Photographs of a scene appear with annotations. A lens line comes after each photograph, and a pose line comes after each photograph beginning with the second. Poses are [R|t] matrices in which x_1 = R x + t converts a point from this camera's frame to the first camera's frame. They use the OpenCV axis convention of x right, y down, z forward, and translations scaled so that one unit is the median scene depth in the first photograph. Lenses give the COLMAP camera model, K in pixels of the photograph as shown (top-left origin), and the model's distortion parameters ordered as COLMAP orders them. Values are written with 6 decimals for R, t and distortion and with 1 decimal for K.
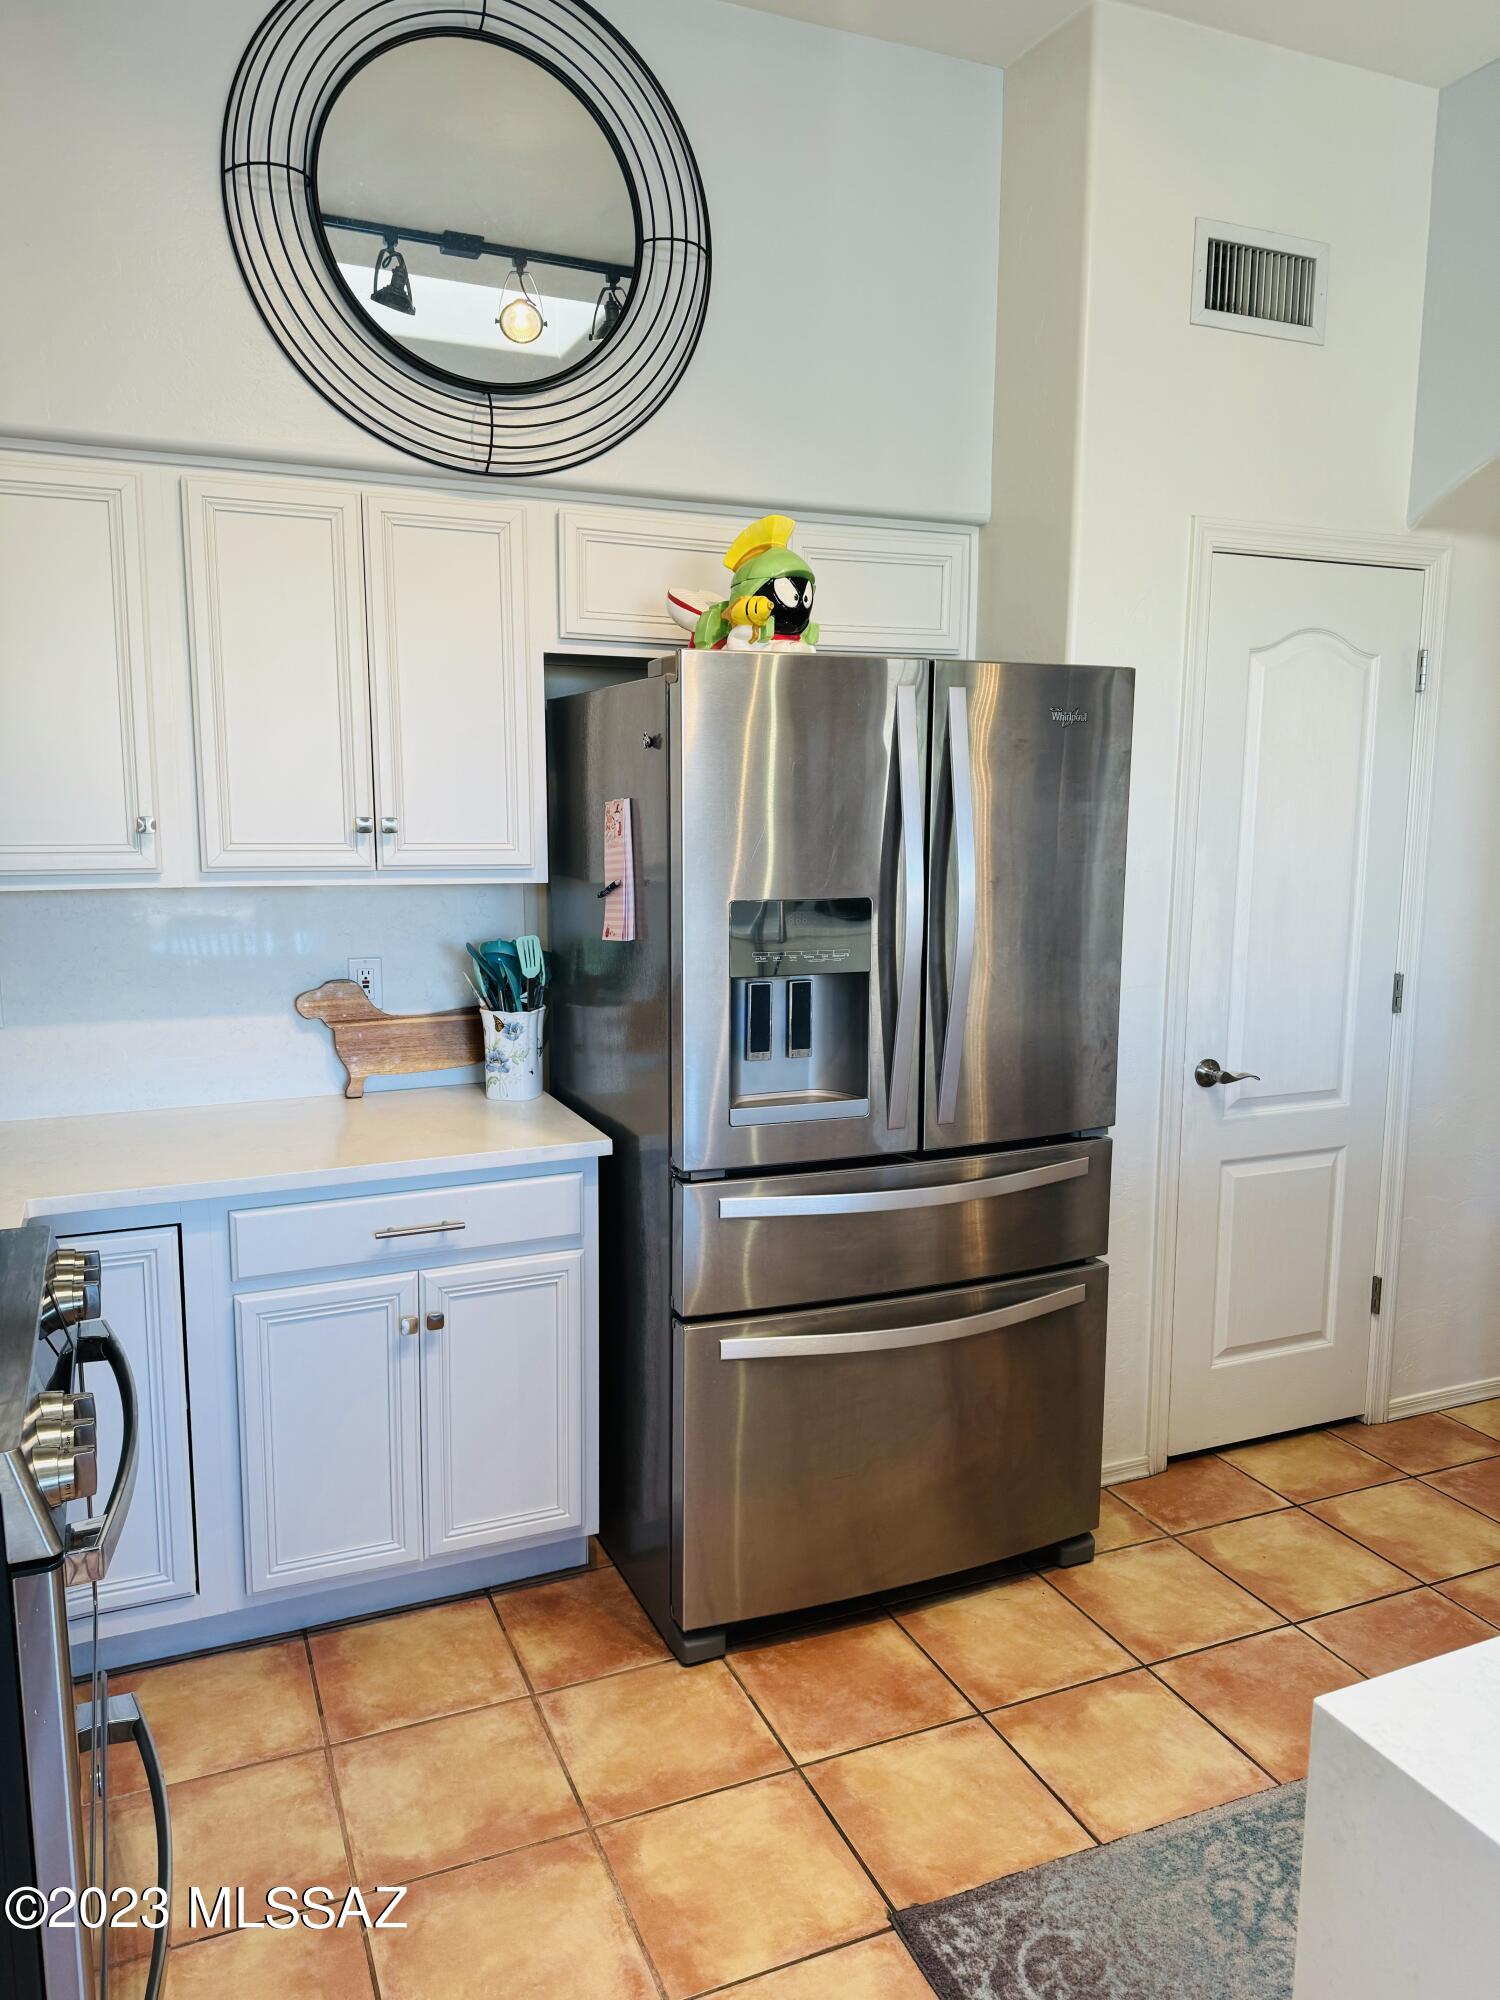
lens RADIAL K [[1407.9, 0, 750.9], [0, 1407.9, 1005.1], [0, 0, 1]] dist [0.032466, -0.030731]
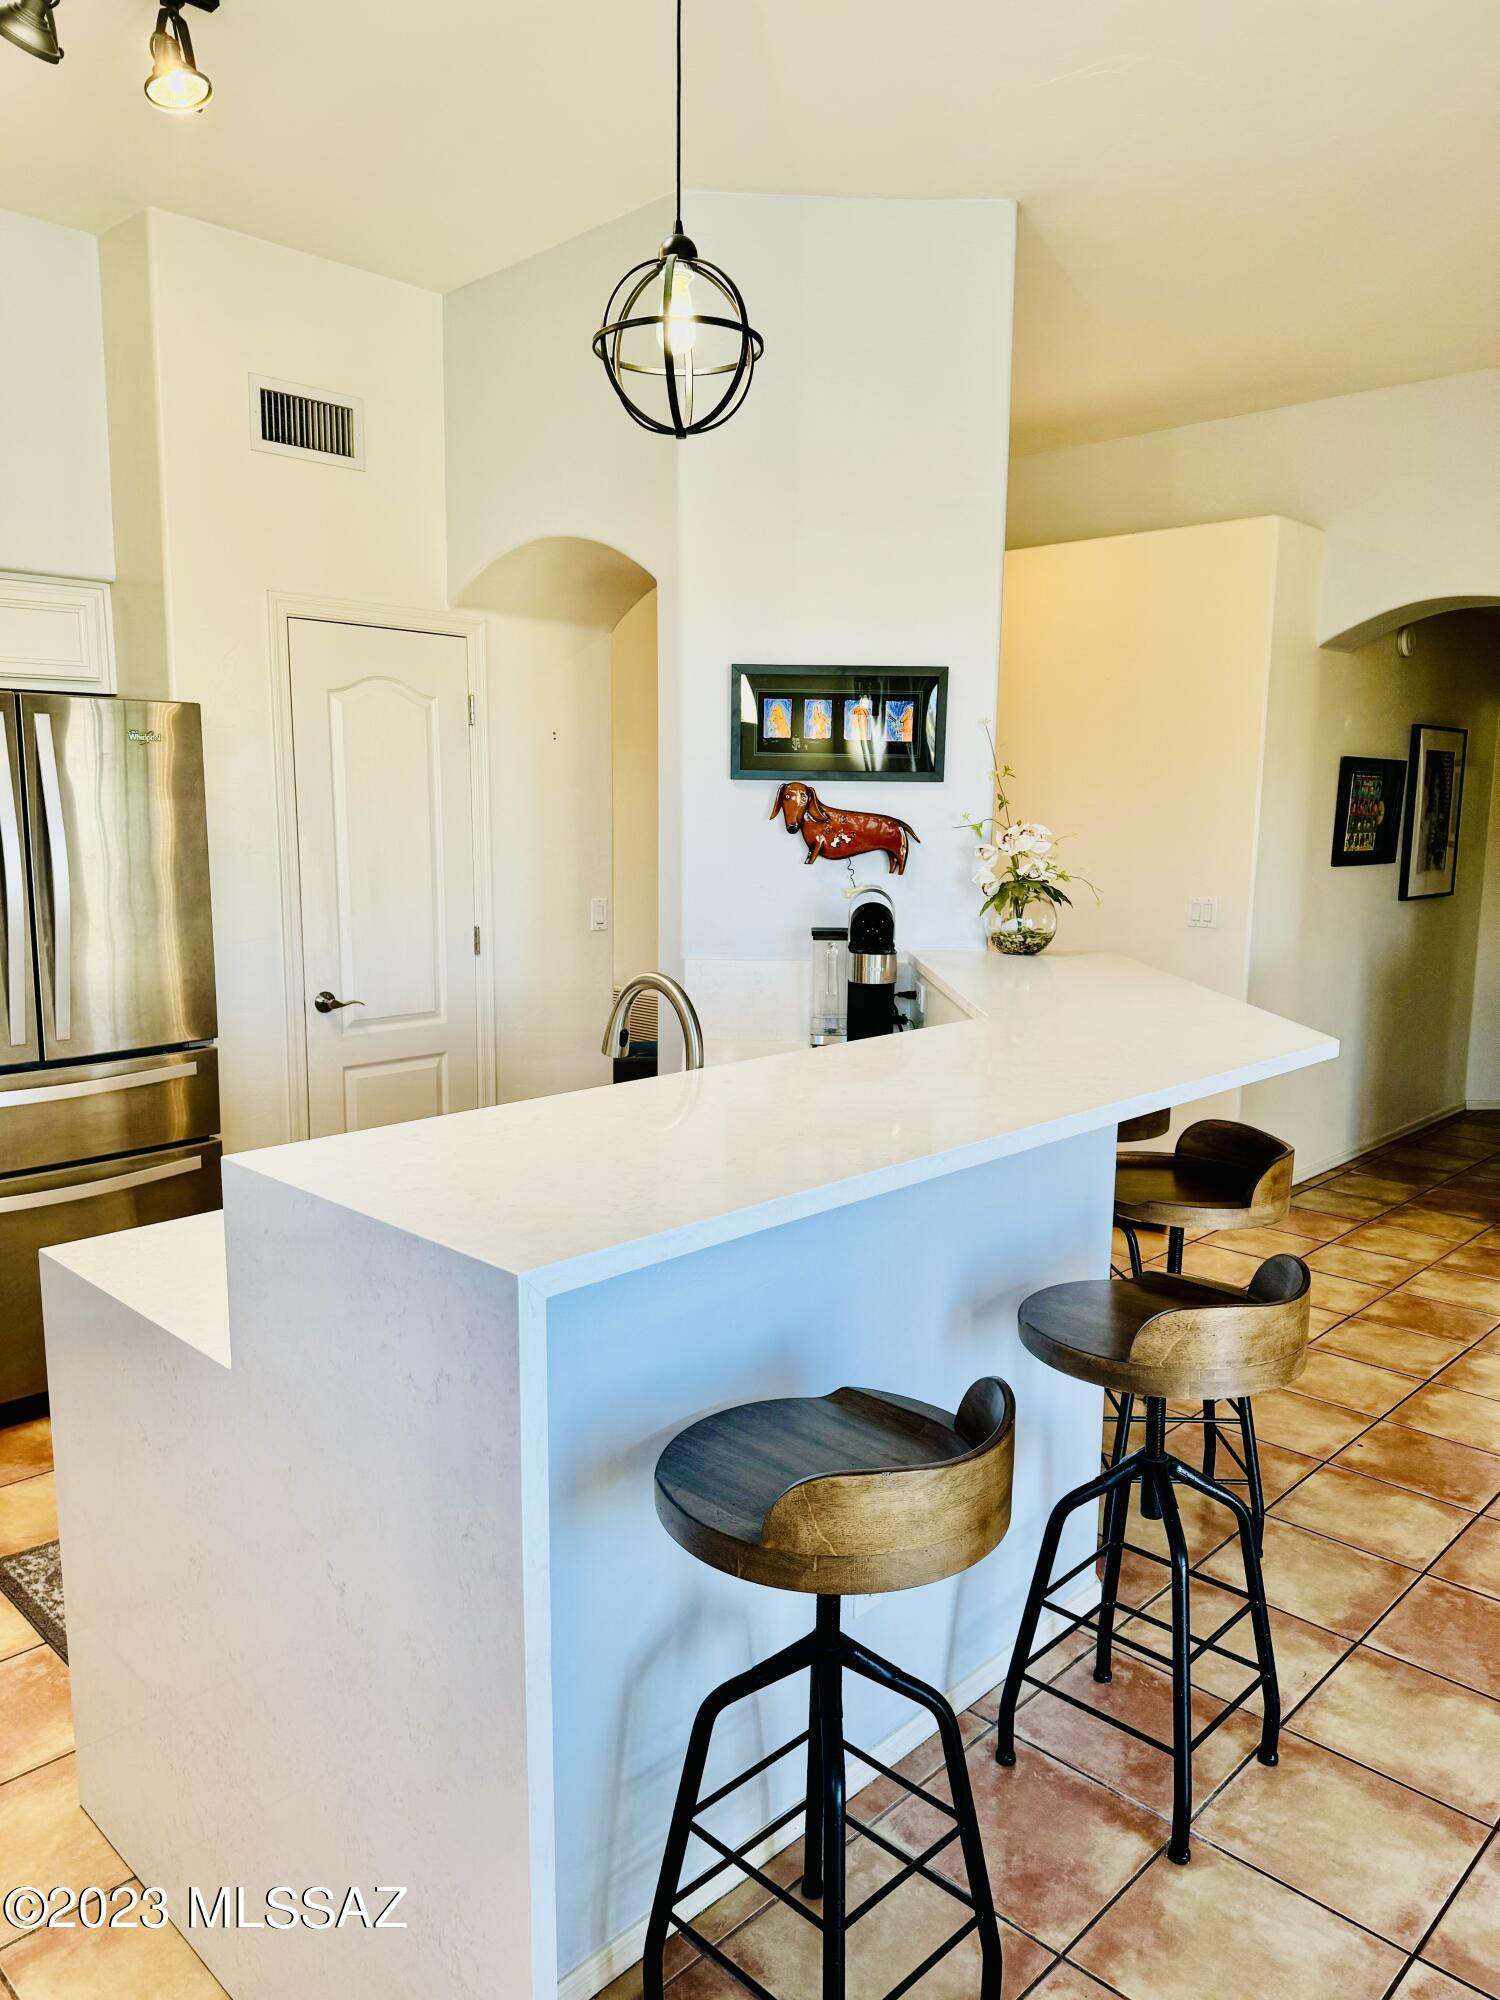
lens RADIAL K [[1407.9, 0, 762.1], [0, 1407.9, 1021.3], [0, 0, 1]] dist [0.032466, -0.030731]
pose [[0.923363, -0.054307, 0.380067, 0.201282], [0.046747, 0.998483, 0.029099, 0.048120], [-0.381071, -0.009102, 0.924501, -0.422554]]
